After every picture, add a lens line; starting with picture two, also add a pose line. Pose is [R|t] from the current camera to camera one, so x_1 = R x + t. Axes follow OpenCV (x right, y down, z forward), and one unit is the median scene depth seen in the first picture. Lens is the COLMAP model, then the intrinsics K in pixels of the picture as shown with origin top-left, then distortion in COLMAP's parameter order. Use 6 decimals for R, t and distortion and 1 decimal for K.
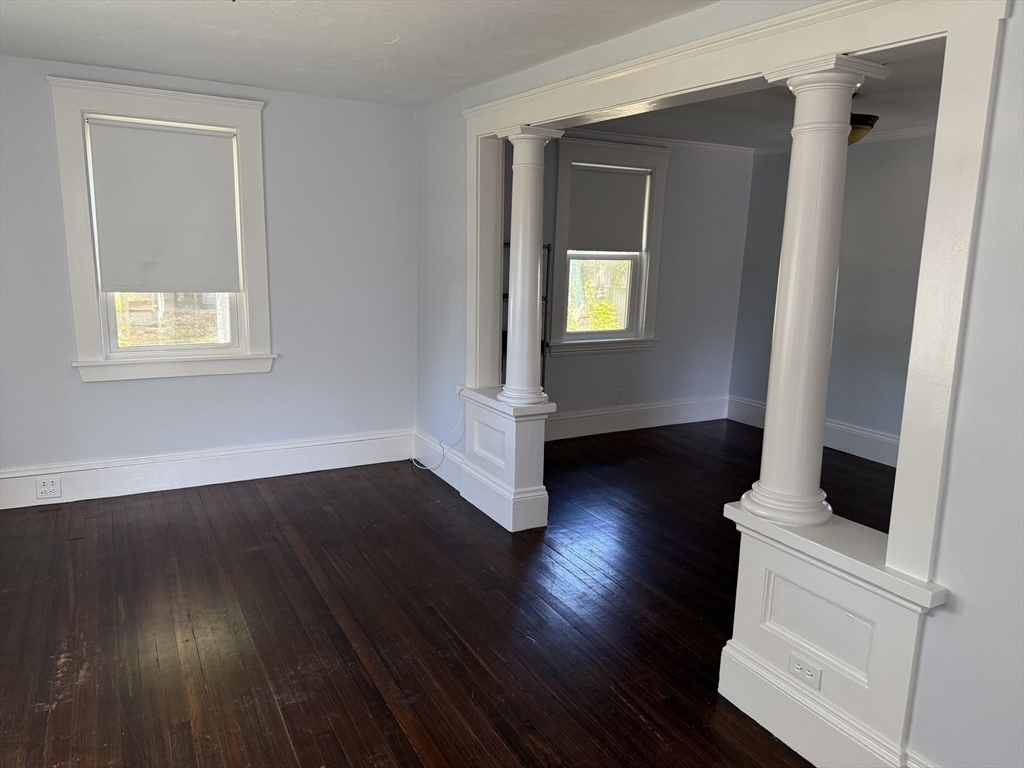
lens RADIAL K [[724.6, 0, 516.3], [0, 724.6, 396.7], [0, 0, 1]] dist [0.091538, -0.106652]
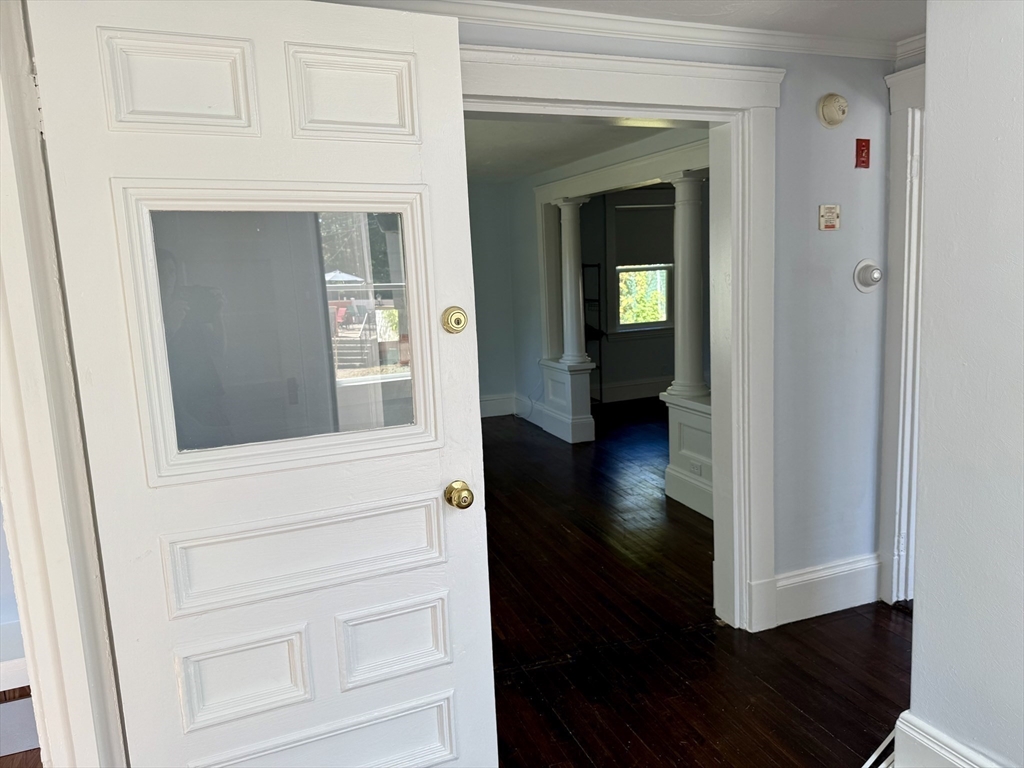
lens RADIAL K [[715.7, 0, 510.8], [0, 715.7, 396.6], [0, 0, 1]] dist [0.149255, -0.227866]
pose [[0.984369, -0.043876, -0.170566, 0.136715], [0.039699, 0.998824, -0.027825, 0.120048], [0.171586, 0.020619, 0.984953, -0.600143]]
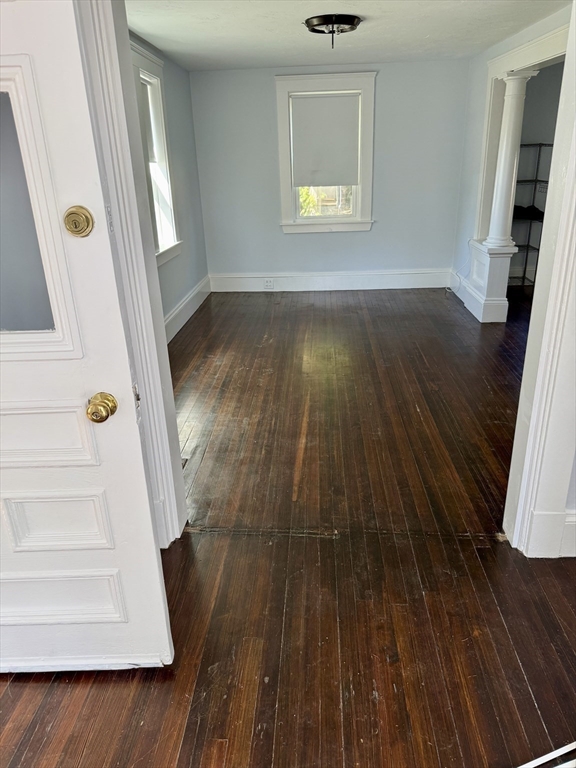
lens RADIAL K [[543.4, 0, 288.0], [0, 543.4, 384.0], [0, 0, 1]] dist [0.091538, -0.106652]
pose [[0.847790, 0.153215, -0.507718, 0.293252], [-0.051411, 0.976593, 0.208862, 0.077388], [0.527835, -0.150969, 0.835822, -0.379912]]
